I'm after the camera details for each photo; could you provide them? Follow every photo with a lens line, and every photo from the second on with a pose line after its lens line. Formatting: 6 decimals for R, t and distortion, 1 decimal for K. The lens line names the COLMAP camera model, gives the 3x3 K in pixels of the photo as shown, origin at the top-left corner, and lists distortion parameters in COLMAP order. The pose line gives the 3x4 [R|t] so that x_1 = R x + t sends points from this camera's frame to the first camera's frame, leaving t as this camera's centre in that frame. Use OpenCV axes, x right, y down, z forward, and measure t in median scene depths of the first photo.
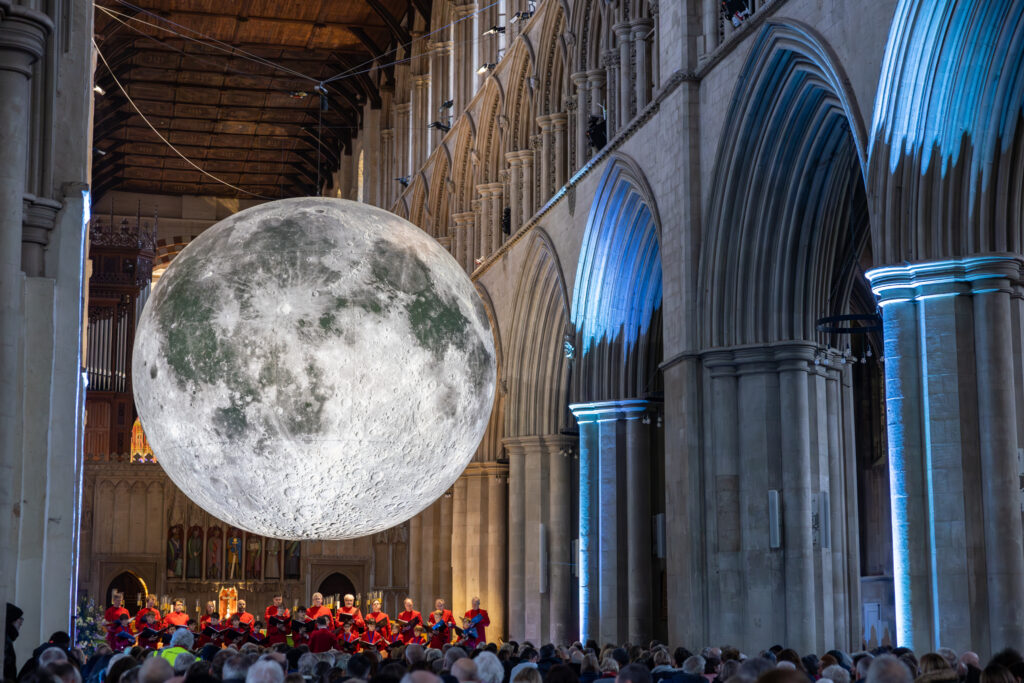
lens RADIAL K [[1847.2, 0, 512.0], [0, 1847.2, 341.5], [0, 0, 1]] dist [0.014108, 0.273415]
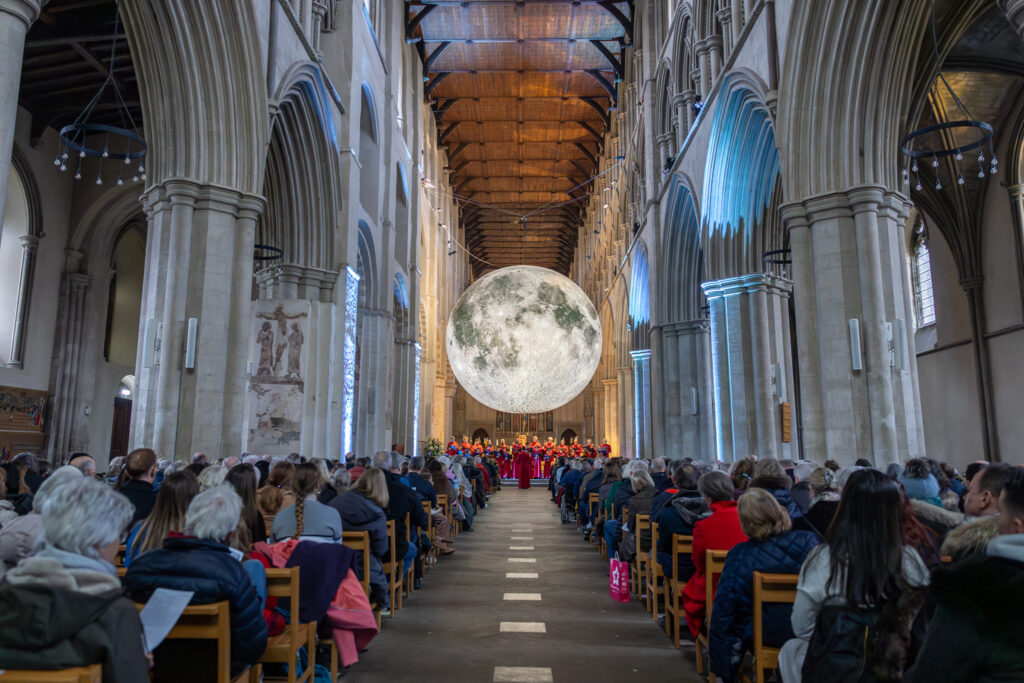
lens RADIAL K [[797.3, 0, 492.5], [0, 797.3, 311.2], [0, 0, 1]] dist [0.012607, 0.002570]
pose [[0.964918, -0.039729, -0.259528, 0.128131], [0.033280, 0.999020, -0.029197, 0.008082], [0.260433, 0.019536, 0.965294, 0.024117]]
